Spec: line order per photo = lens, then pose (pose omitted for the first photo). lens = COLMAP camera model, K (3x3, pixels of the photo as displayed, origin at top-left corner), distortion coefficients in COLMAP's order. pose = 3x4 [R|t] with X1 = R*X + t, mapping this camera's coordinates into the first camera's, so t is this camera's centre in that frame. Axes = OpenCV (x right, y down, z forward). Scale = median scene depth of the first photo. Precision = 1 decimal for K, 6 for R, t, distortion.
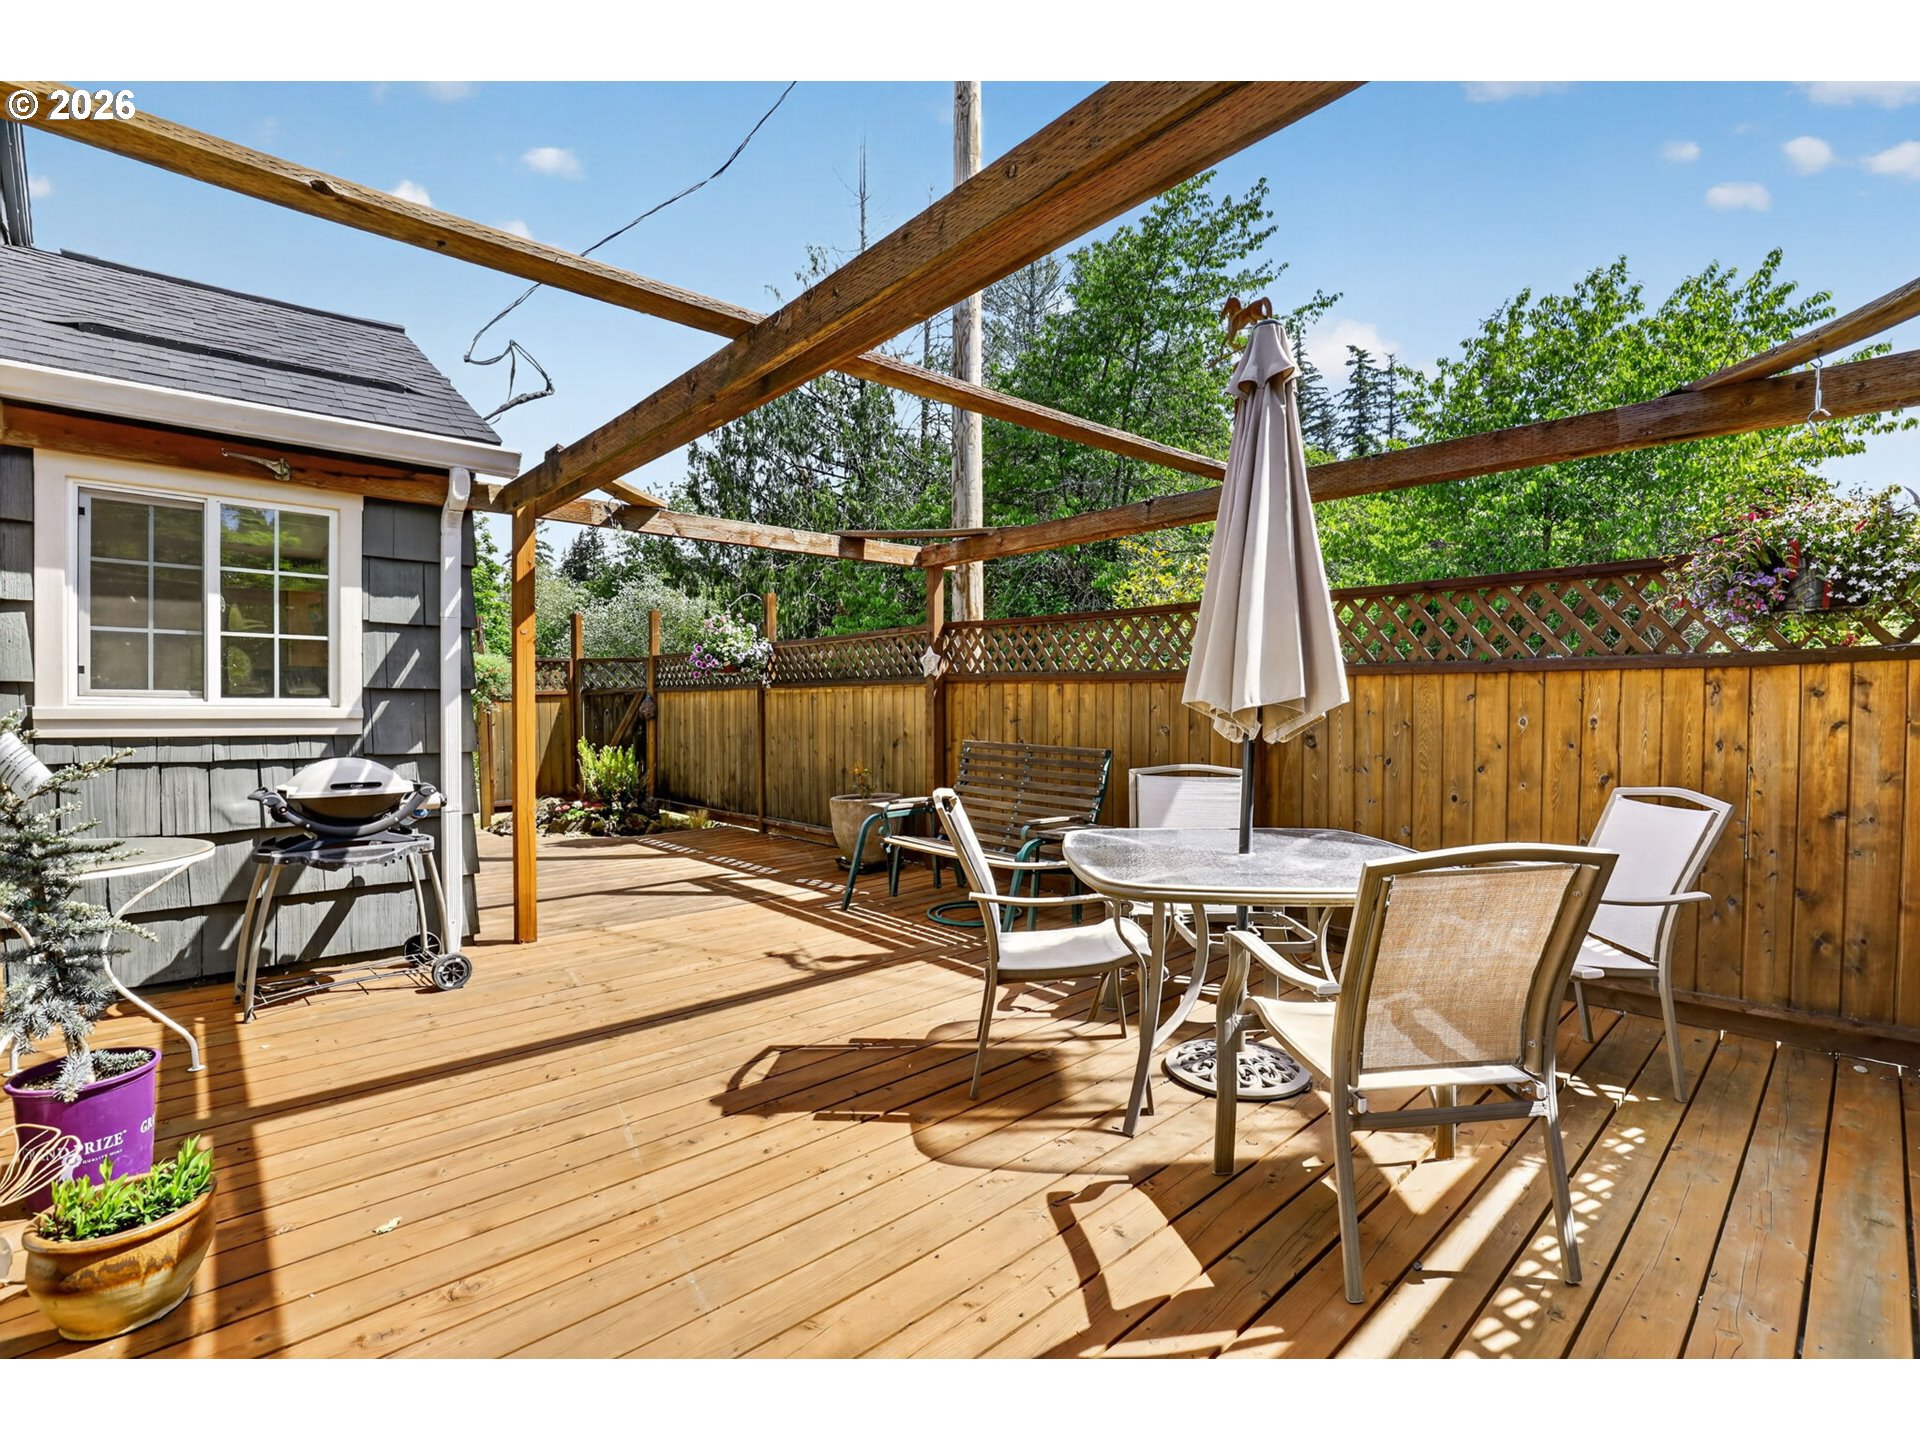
lens RADIAL K [[858.4, 0, 960.0], [0, 858.4, 720.0], [0, 0, 1]] dist [0.003560, 0.000292]
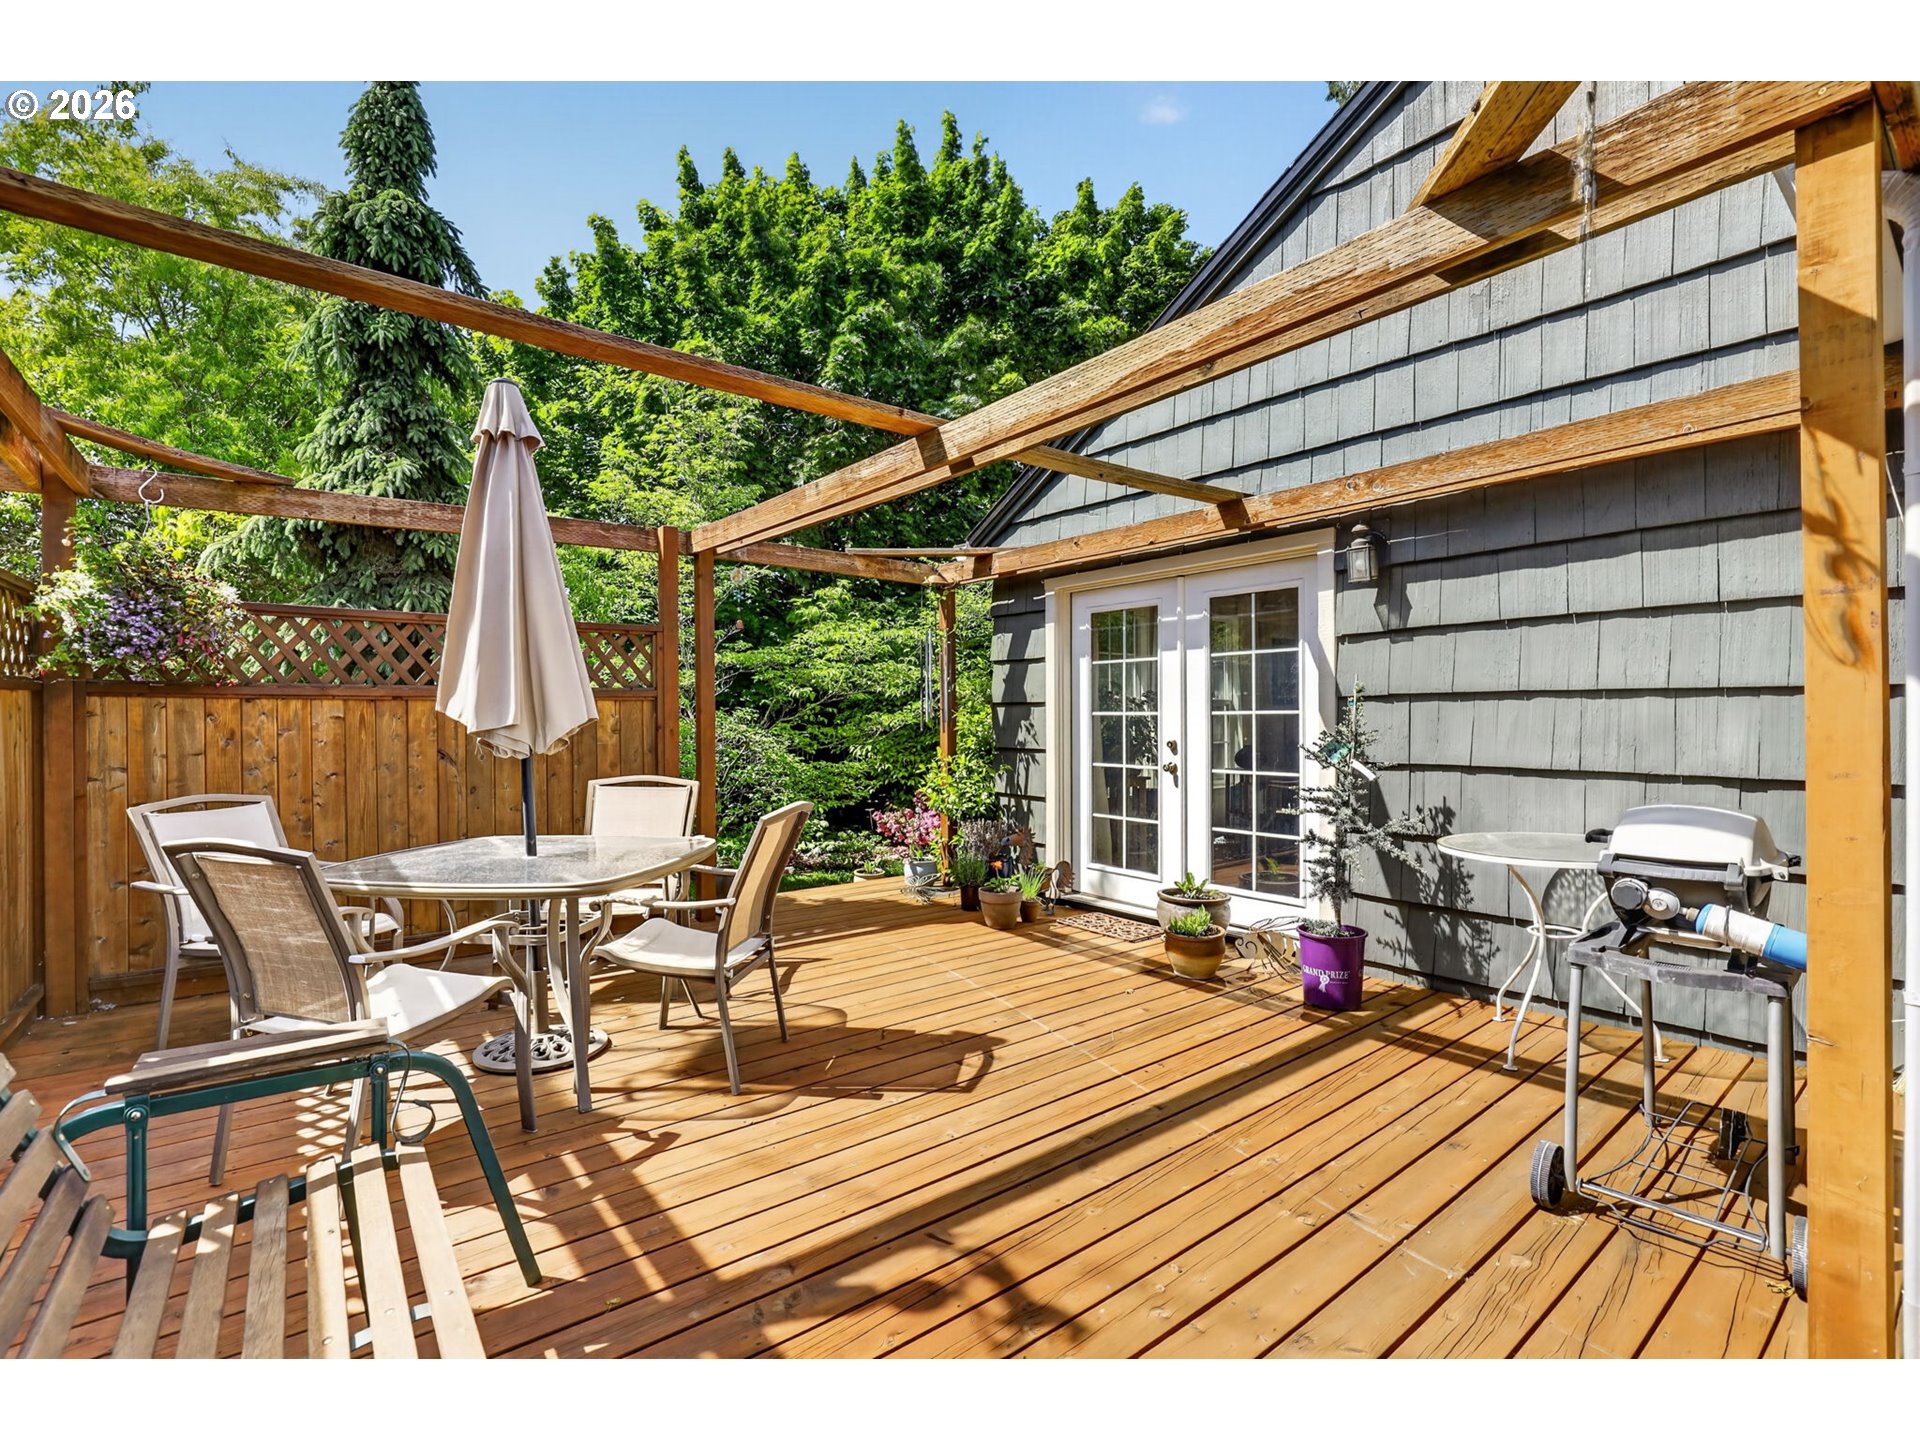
lens RADIAL K [[858.4, 0, 960.0], [0, 858.4, 720.0], [0, 0, 1]] dist [0.003560, 0.000292]
pose [[-0.997852, 0.006166, 0.065216, -0.262066], [0.005640, 0.999950, -0.008237, -0.002339], [-0.065264, -0.007852, -0.997837, 1.873208]]
